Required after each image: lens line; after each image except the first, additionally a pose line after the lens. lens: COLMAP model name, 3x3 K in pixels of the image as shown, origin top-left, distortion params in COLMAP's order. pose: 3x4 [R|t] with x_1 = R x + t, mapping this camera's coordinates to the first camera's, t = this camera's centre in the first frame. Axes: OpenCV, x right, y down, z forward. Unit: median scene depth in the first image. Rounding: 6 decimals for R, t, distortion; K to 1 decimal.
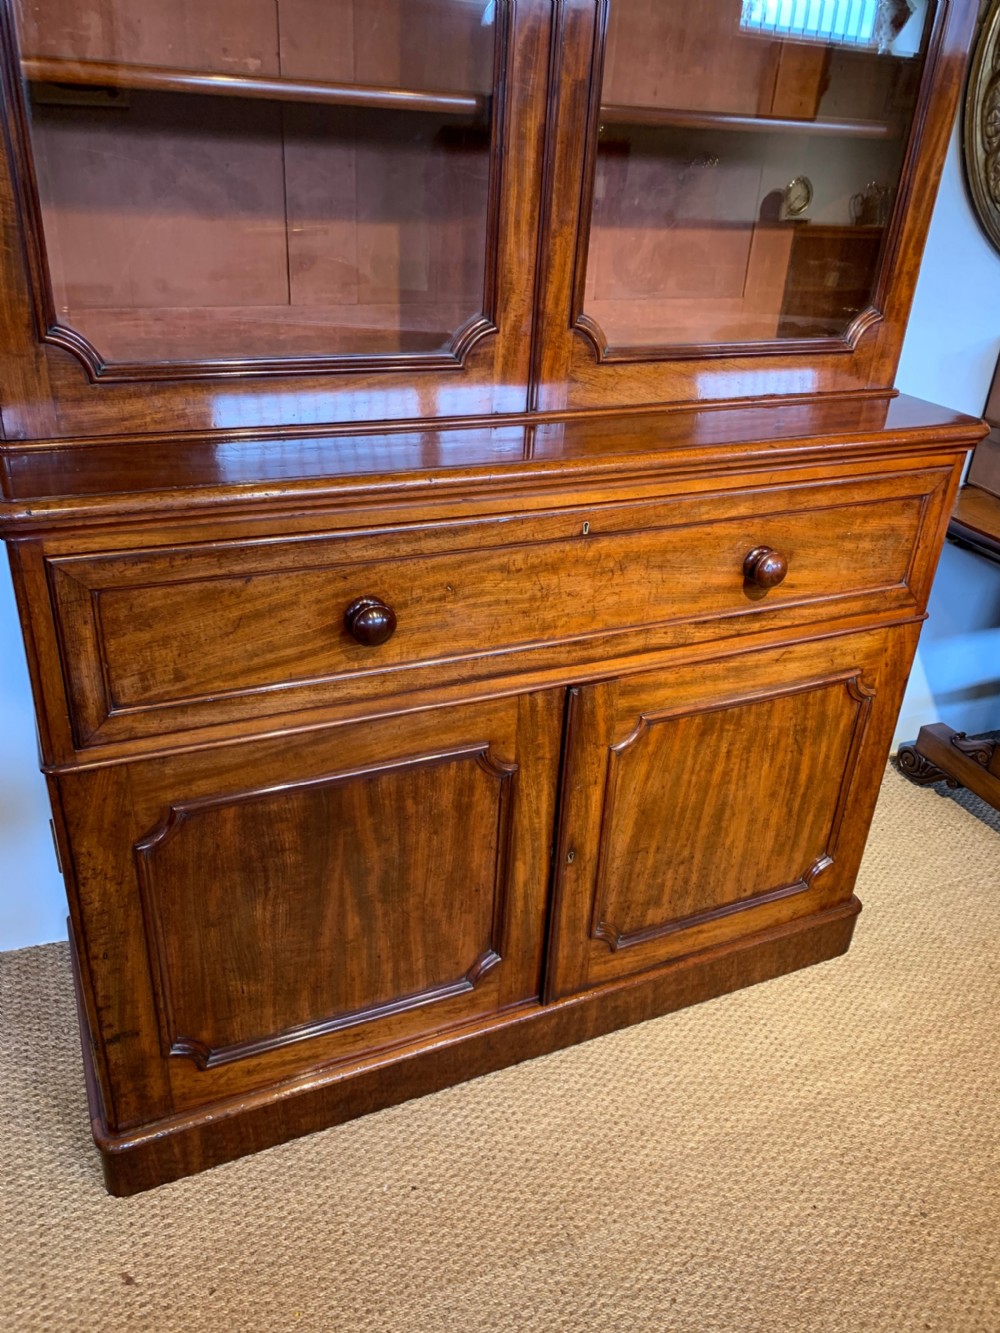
lens RADIAL K [[1024.3, 0, 506.7], [0, 1024.3, 661.3], [0, 0, 1]] dist [0.023352, -0.024054]
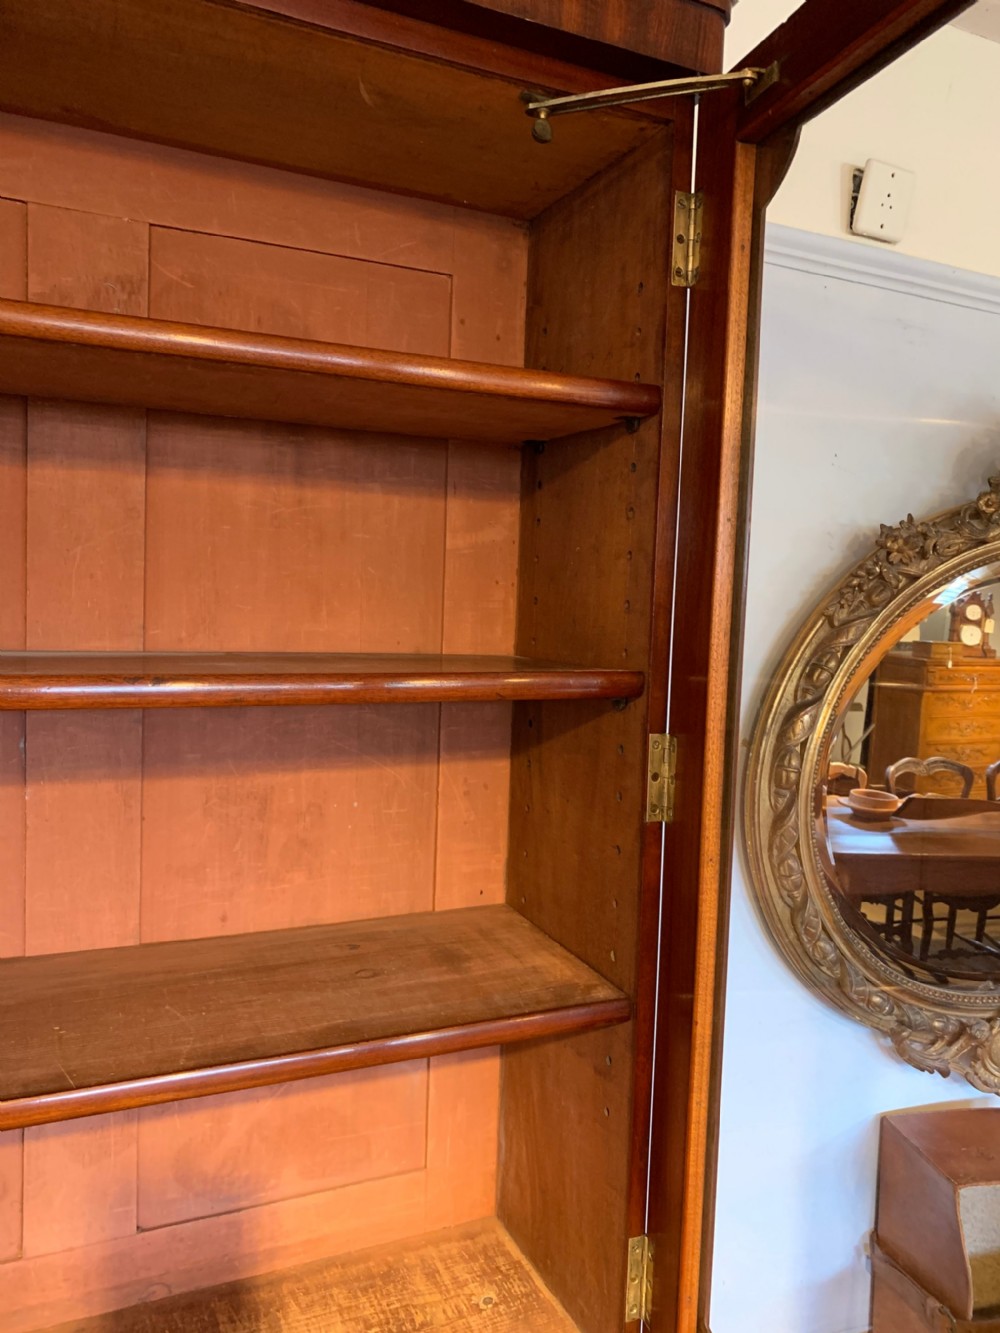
lens RADIAL K [[1024.3, 0, 493.7], [0, 1024.3, 701.4], [0, 0, 1]] dist [0.023352, -0.024054]
pose [[0.999701, -0.023517, 0.006755, 0.338373], [0.024314, 0.923892, -0.381881, -0.464304], [0.002740, 0.381931, 0.924187, 0.384232]]
